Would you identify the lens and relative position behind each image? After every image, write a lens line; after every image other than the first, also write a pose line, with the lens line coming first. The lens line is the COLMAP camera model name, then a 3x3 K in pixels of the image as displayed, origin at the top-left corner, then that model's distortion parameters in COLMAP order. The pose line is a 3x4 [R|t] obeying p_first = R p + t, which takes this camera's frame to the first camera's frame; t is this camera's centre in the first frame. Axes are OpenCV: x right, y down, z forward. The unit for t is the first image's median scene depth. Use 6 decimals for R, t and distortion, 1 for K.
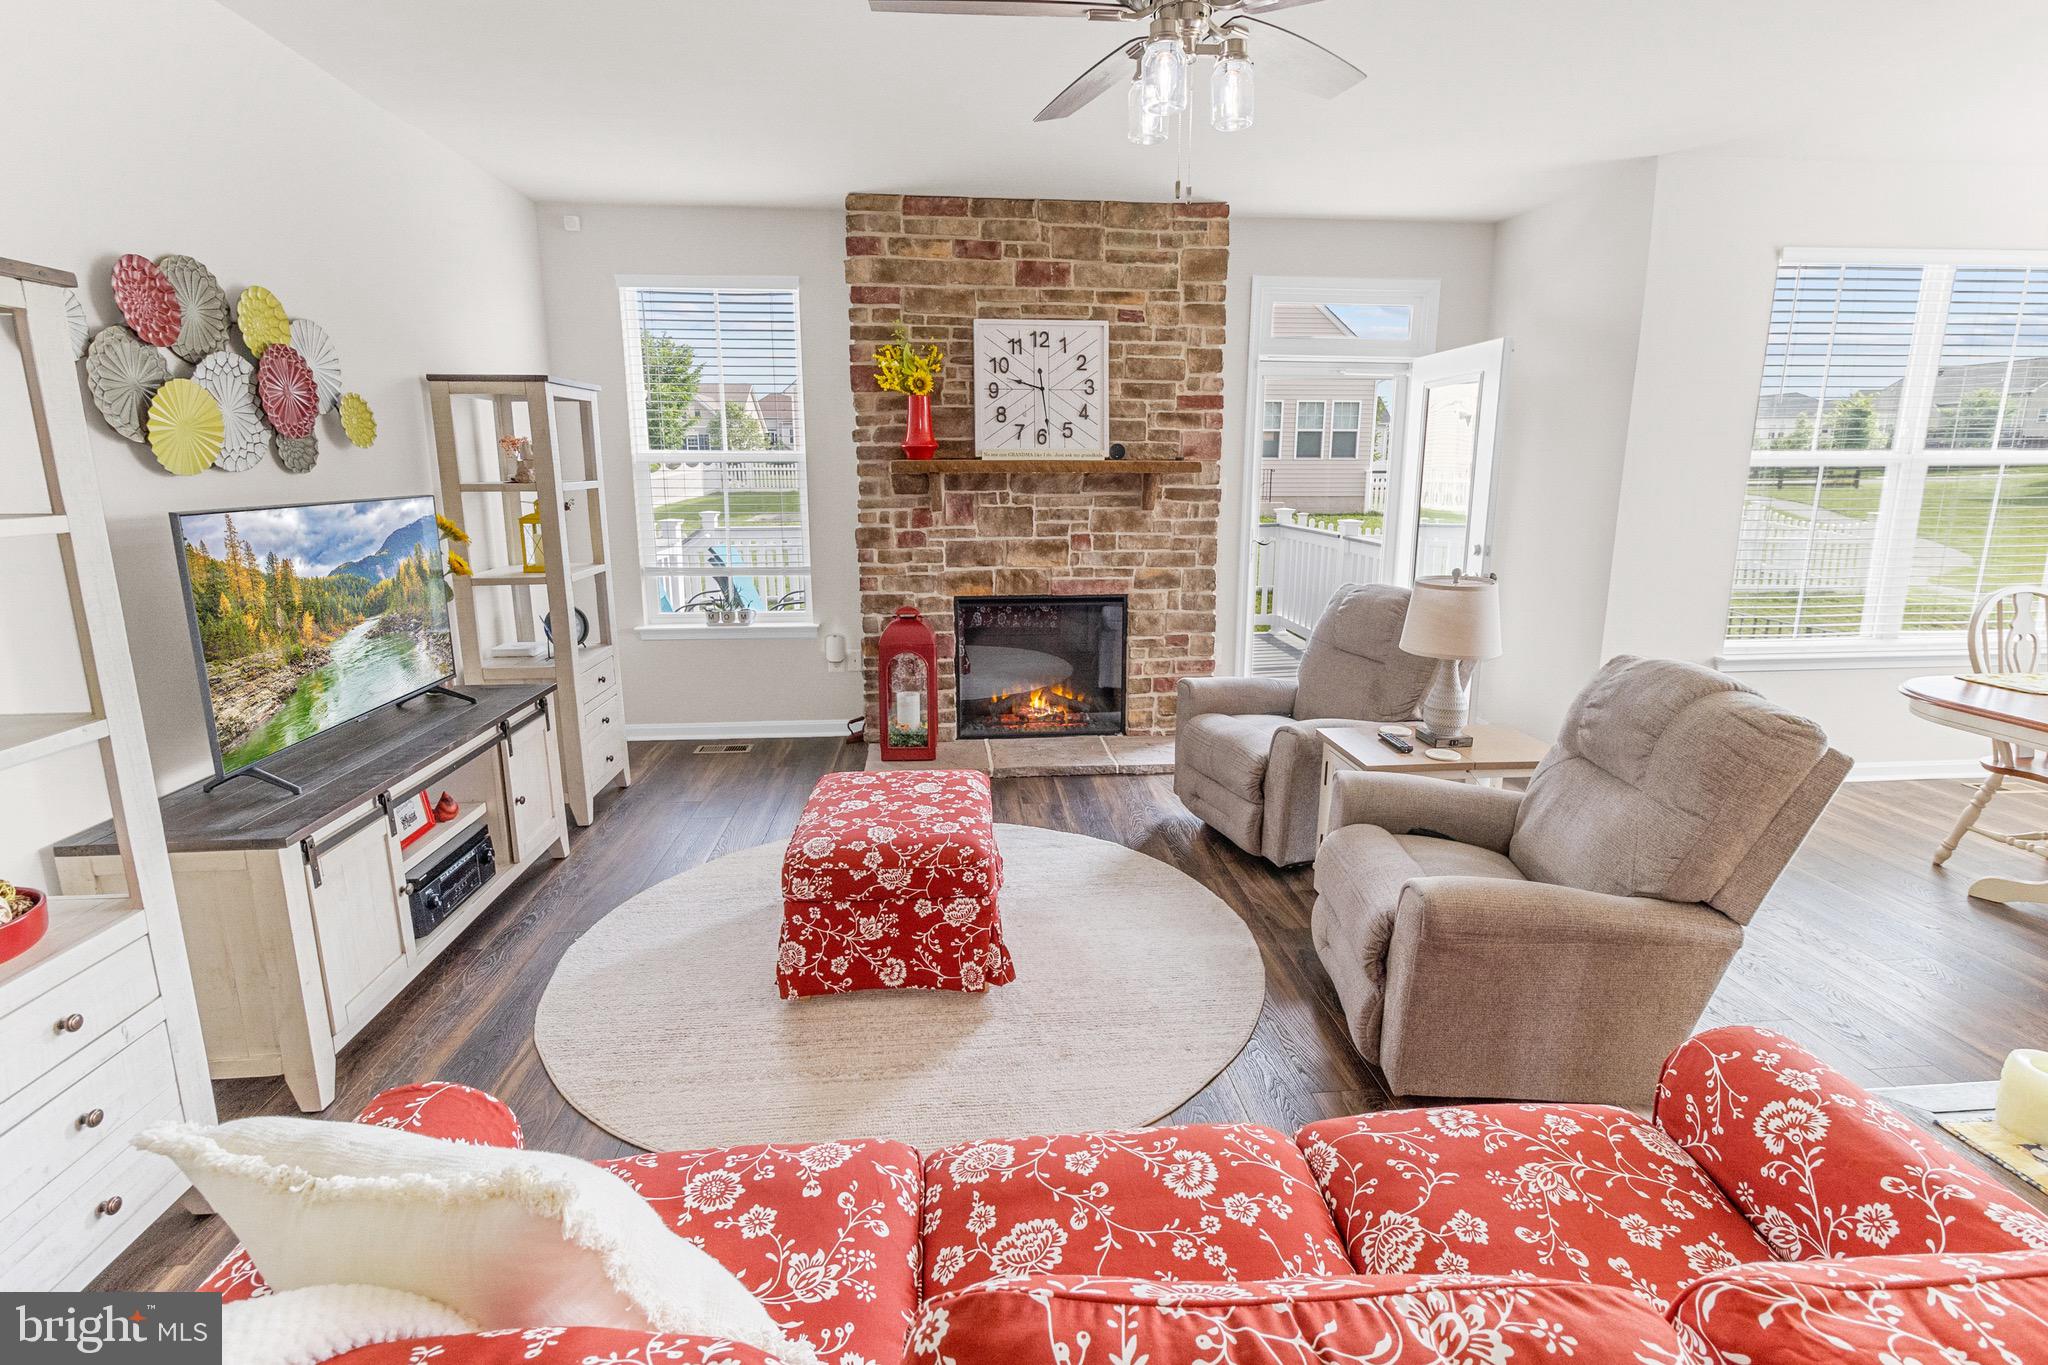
lens RADIAL K [[978.1, 0, 1022.1], [0, 978.1, 677.8], [0, 0, 1]] dist [0.003259, 0.001050]
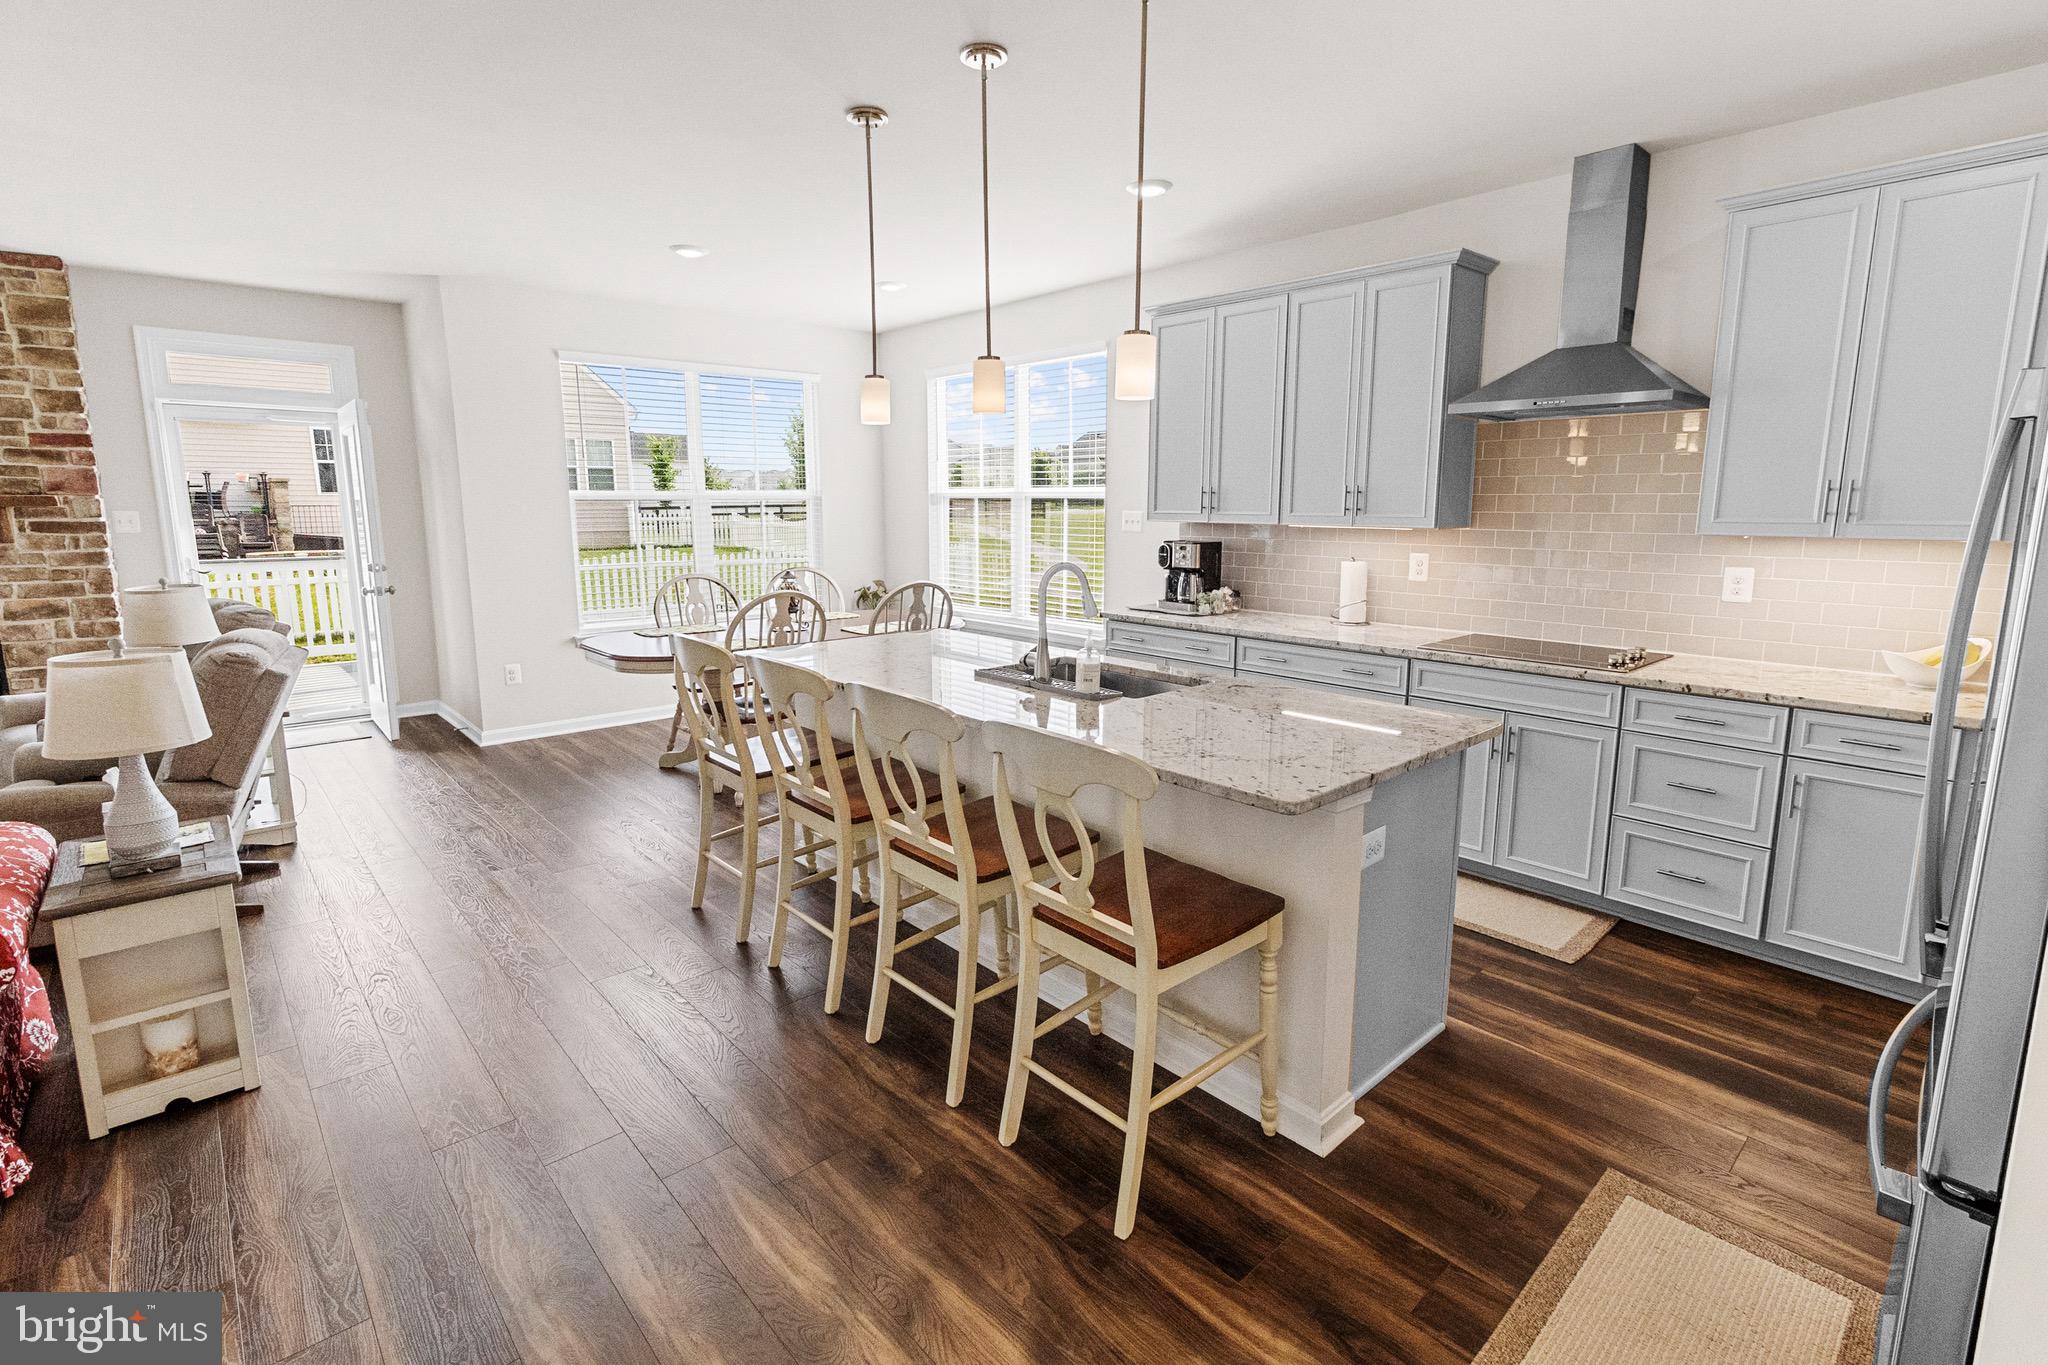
lens RADIAL K [[978.1, 0, 1020.4], [0, 978.1, 675.3], [0, 0, 1]] dist [0.003259, 0.001050]
pose [[0.796908, -0.104068, 0.595070, 0.348233], [0.126928, 0.991906, 0.003489, 0.096174], [-0.590616, 0.072751, 0.803667, -0.438373]]
